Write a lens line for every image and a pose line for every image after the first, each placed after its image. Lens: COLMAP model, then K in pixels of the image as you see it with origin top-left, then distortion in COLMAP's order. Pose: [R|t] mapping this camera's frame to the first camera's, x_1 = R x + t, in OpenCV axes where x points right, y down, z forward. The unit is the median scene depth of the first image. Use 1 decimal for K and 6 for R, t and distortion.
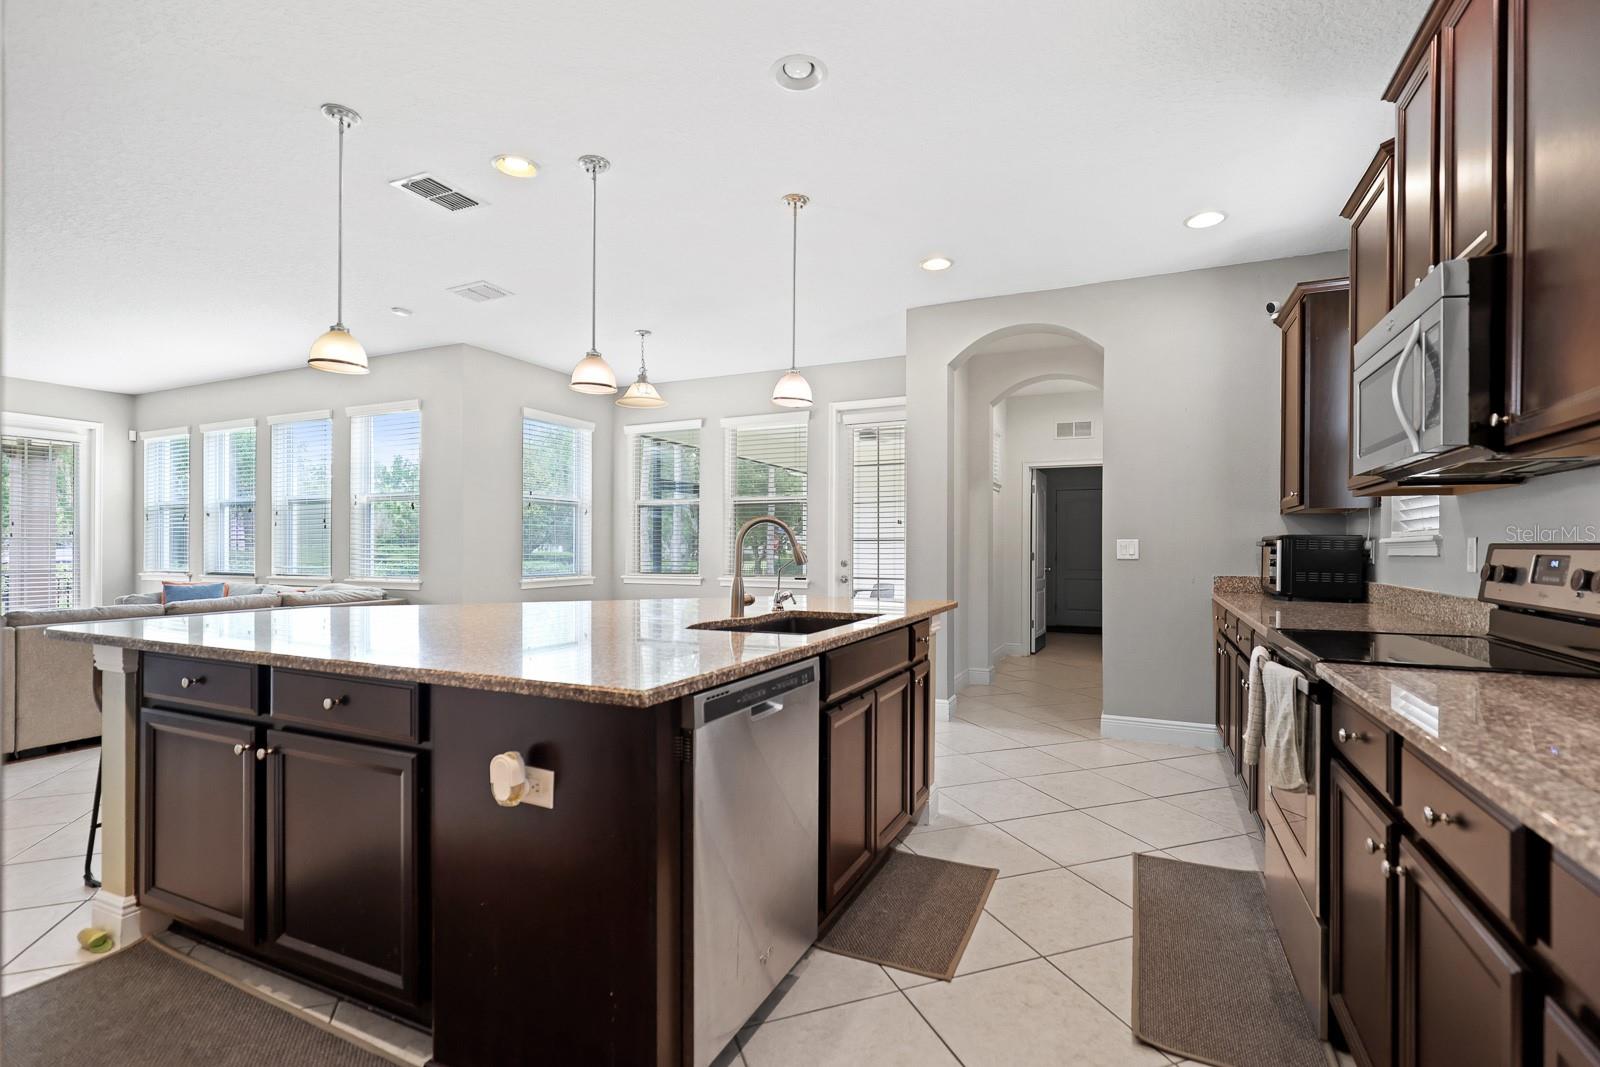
lens RADIAL K [[722.5, 0, 806.5], [0, 722.5, 541.1], [0, 0, 1]] dist [-0.000596, 0.000748]
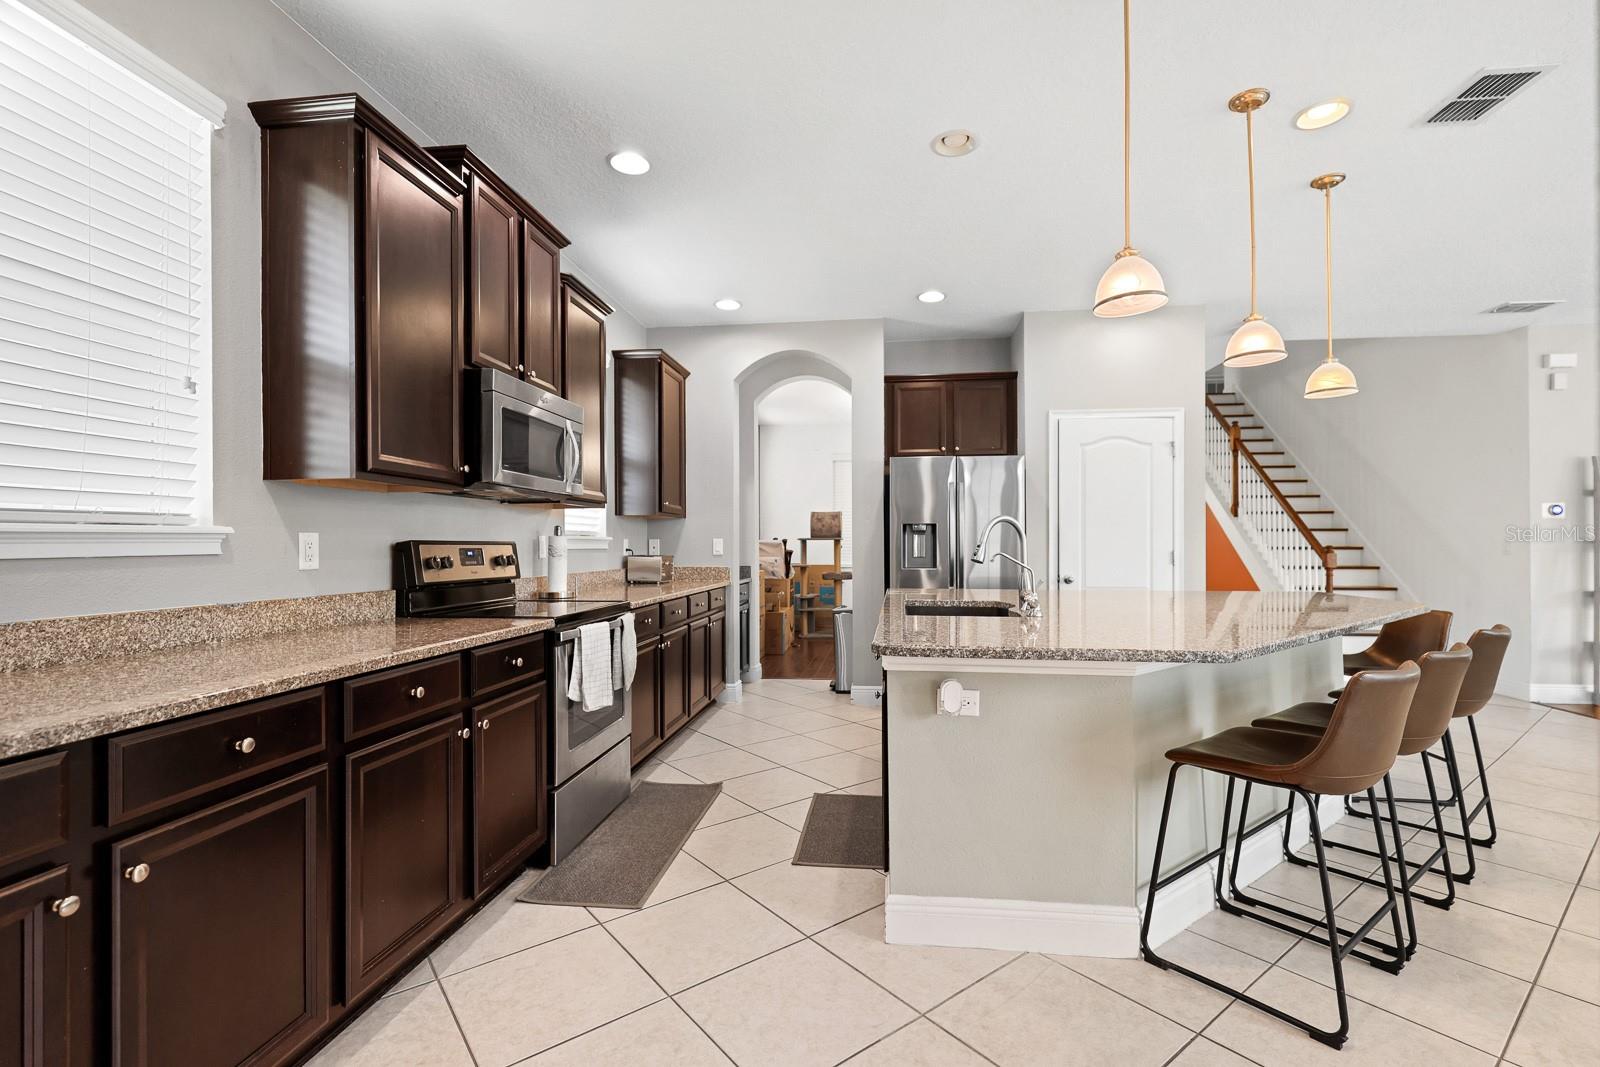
lens RADIAL K [[722.5, 0, 806.5], [0, 722.5, 541.1], [0, 0, 1]] dist [-0.000596, 0.000748]
pose [[-0.952205, -0.002322, -0.305449, 0.225012], [0.000128, 0.999968, -0.008001, 0.004526], [0.305458, -0.007658, -0.952175, 0.795477]]
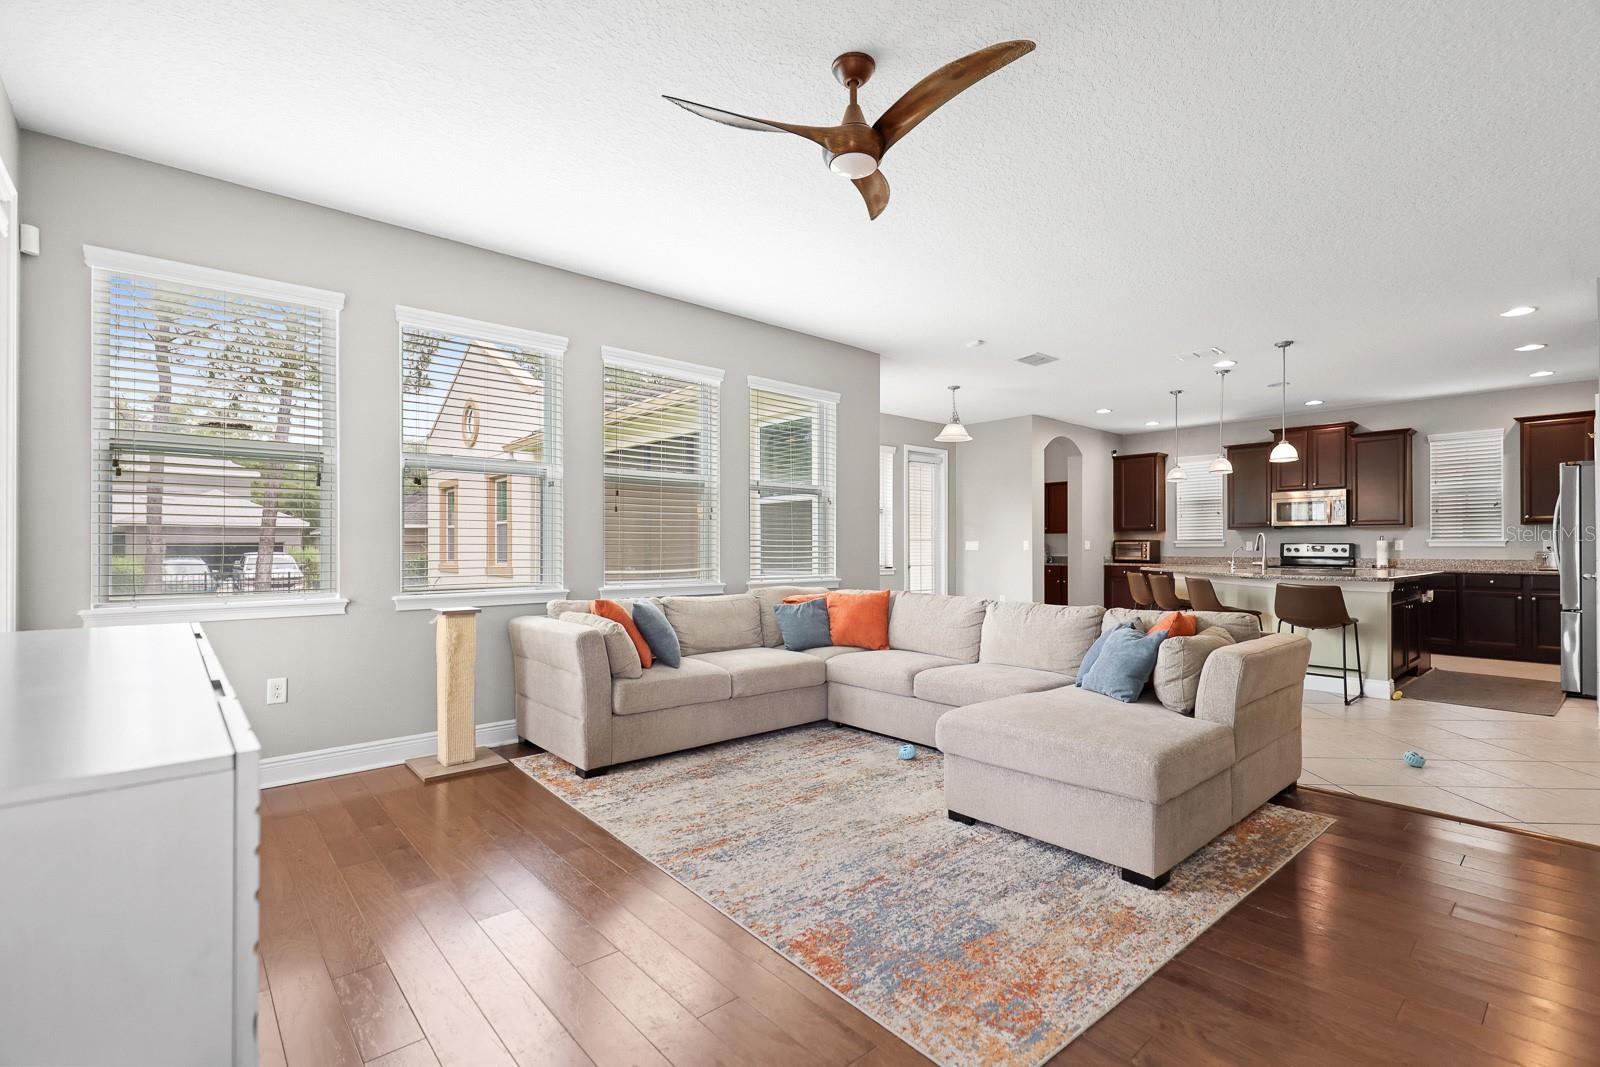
lens RADIAL K [[722.5, 0, 806.5], [0, 722.5, 541.1], [0, 0, 1]] dist [-0.000596, 0.000748]
pose [[0.406849, 0.005518, 0.913479, -1.365979], [-0.004413, 0.999982, -0.004075, 0.007795], [-0.913485, -0.002373, 0.406866, 0.606751]]
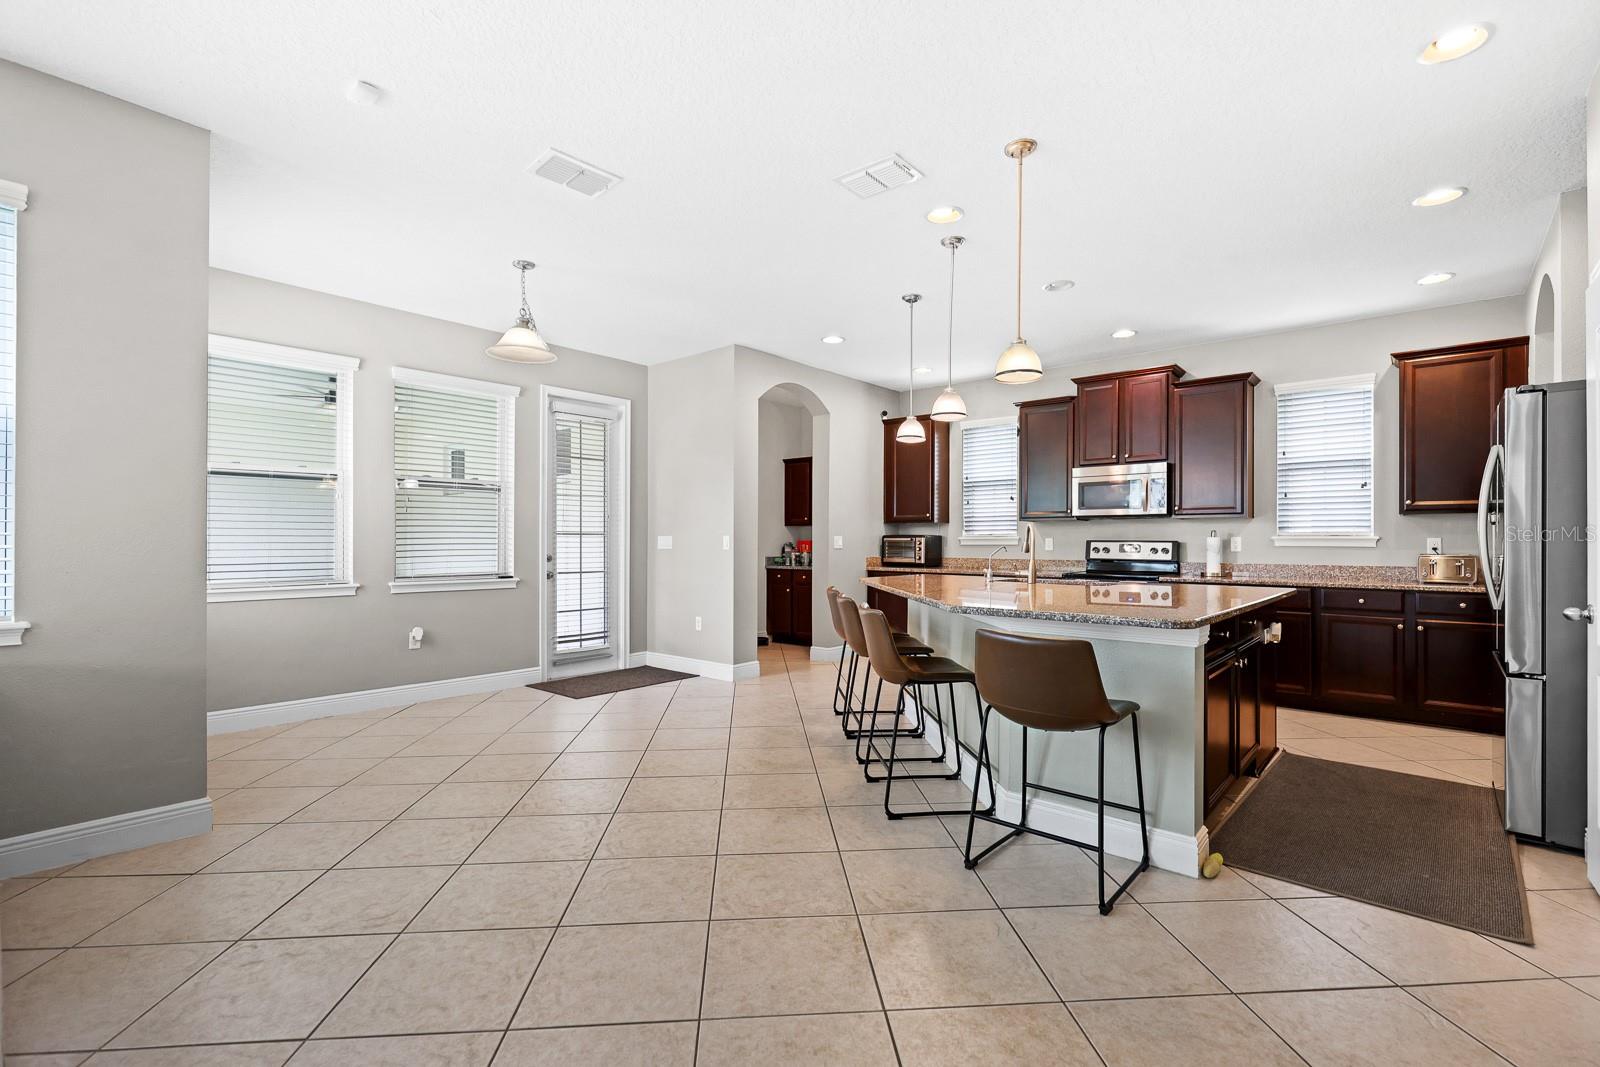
lens RADIAL K [[722.5, 0, 806.5], [0, 722.5, 541.1], [0, 0, 1]] dist [-0.000596, 0.000748]
pose [[0.278156, -0.000447, 0.960536, -0.765593], [-0.008087, 0.999963, 0.002807, 0.003387], [-0.960502, -0.008549, 0.278142, 0.427394]]
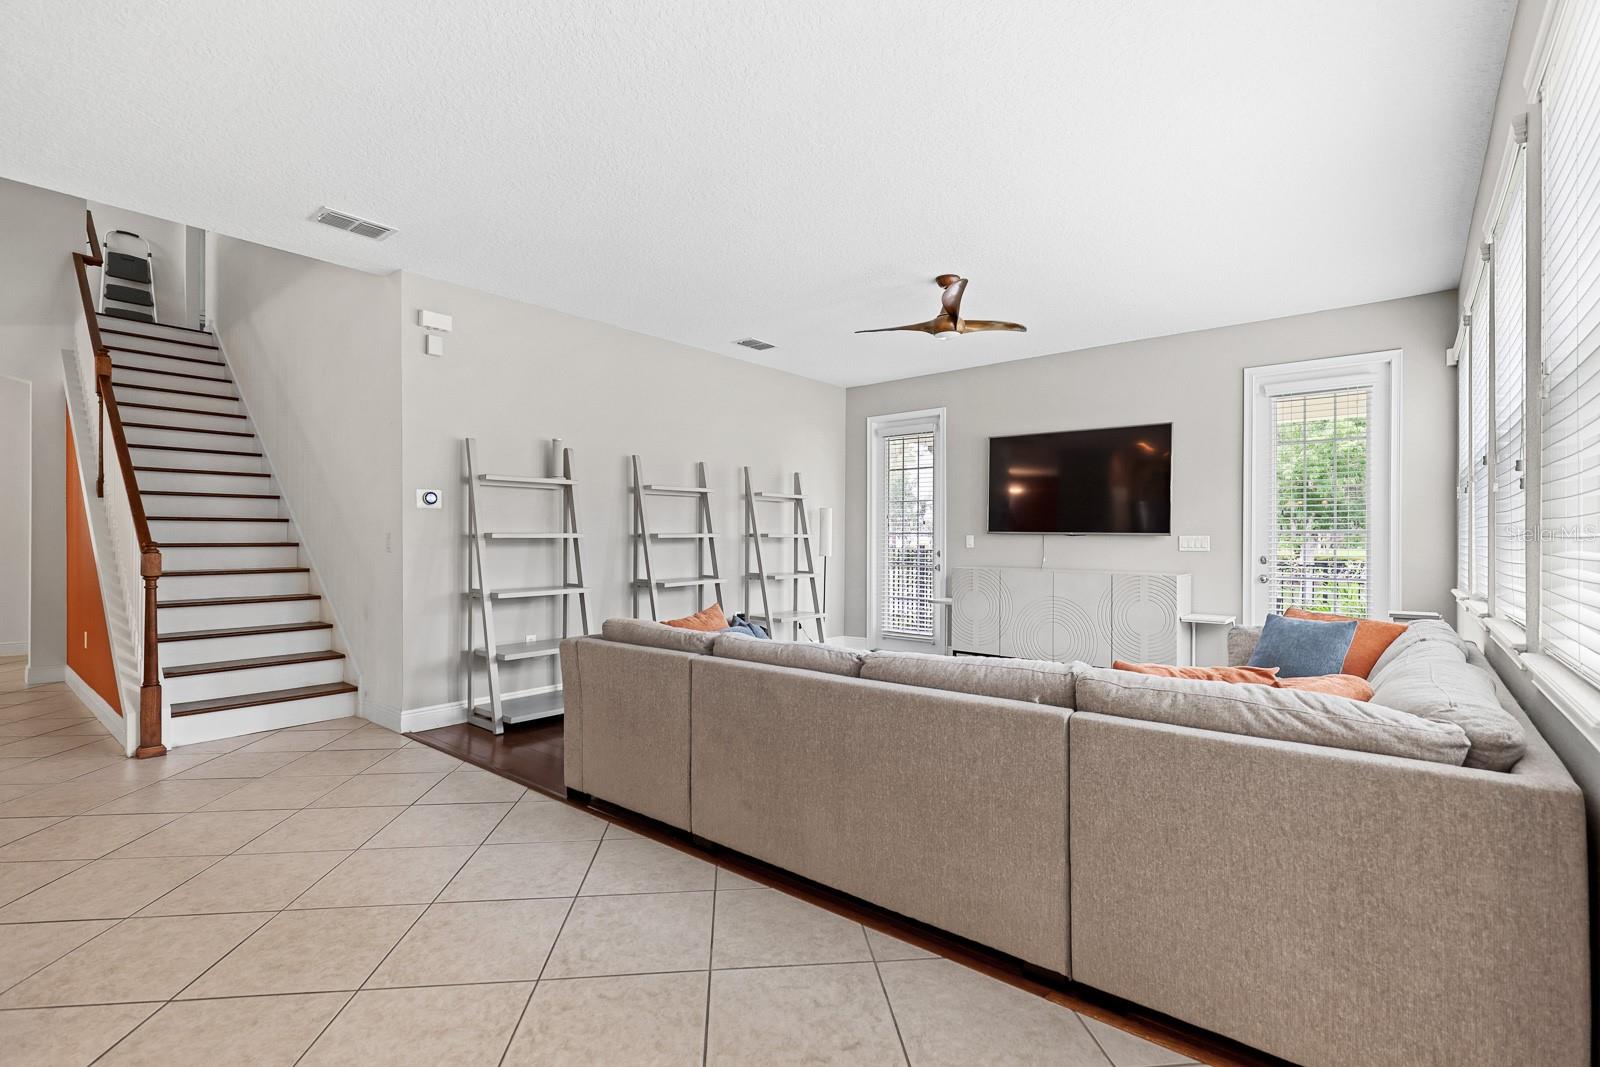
lens RADIAL K [[717.9, 0, 802.2], [0, 717.9, 546.8], [0, 0, 1]] dist [-0.016974, 0.000102]
pose [[-0.262762, 0.005939, -0.964842, -0.281344], [0.004164, 0.999979, 0.005021, 0.006738], [0.964852, -0.002698, -0.262781, 0.793088]]
